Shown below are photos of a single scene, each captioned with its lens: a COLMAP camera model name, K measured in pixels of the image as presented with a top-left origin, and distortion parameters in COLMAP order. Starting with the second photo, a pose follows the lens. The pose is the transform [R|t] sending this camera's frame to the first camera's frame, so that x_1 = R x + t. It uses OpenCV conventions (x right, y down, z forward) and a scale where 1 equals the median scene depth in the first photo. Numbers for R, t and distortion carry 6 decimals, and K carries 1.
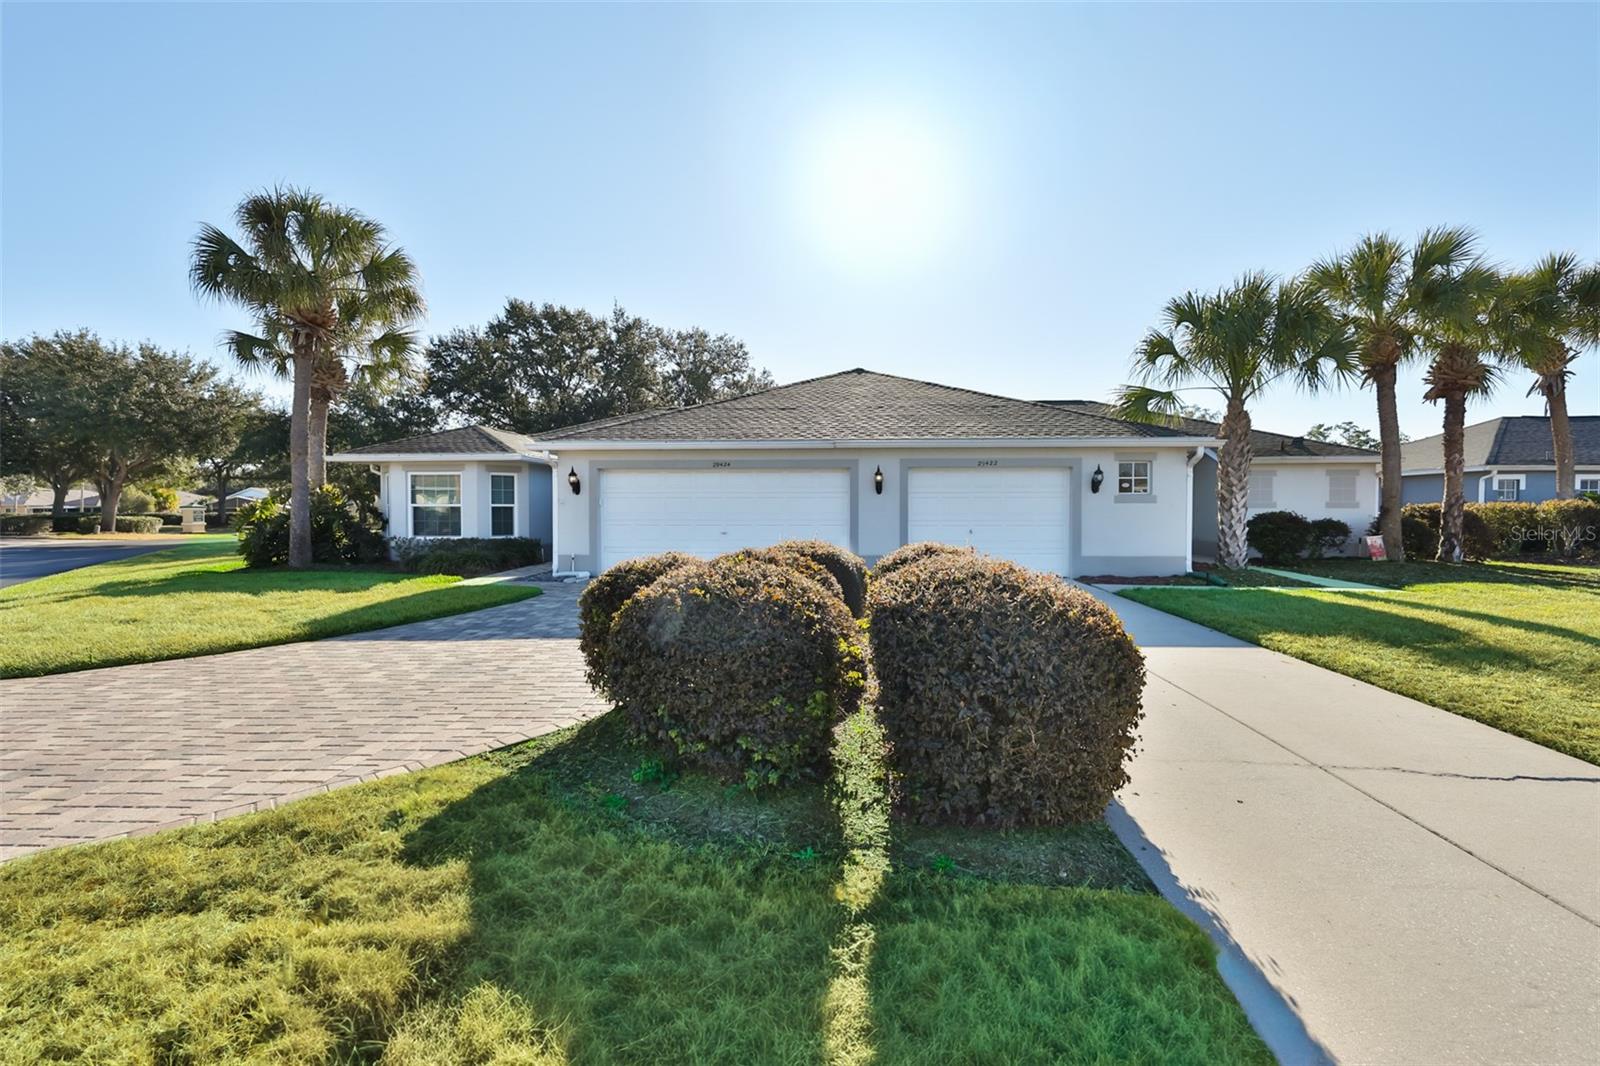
lens RADIAL K [[683.4, 0, 806.1], [0, 683.4, 528.9], [0, 0, 1]] dist [-0.002216, -0.000183]
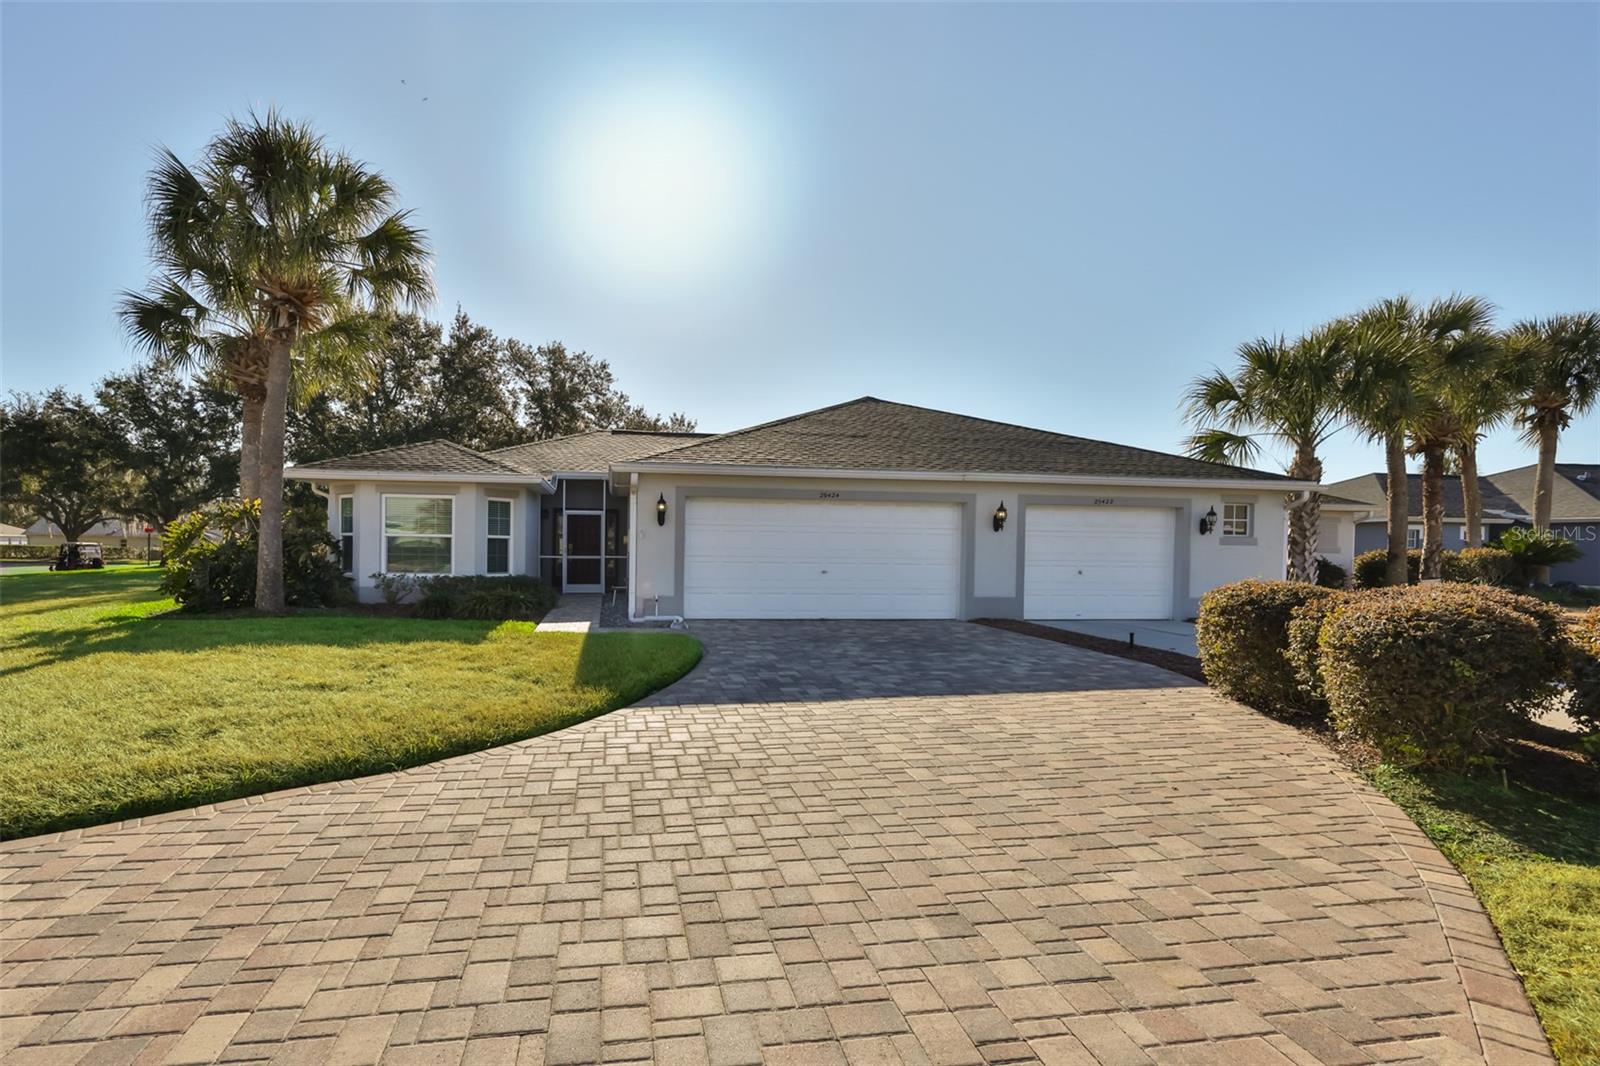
lens RADIAL K [[721.5, 0, 800.0], [0, 721.5, 574.0], [0, 0, 1]] dist [-0.000733, 0.000246]
pose [[0.981032, 0.007473, 0.193699, -0.307786], [-0.008813, 0.999943, 0.006058, 0.003028], [-0.193643, -0.007651, 0.981042, 0.071795]]
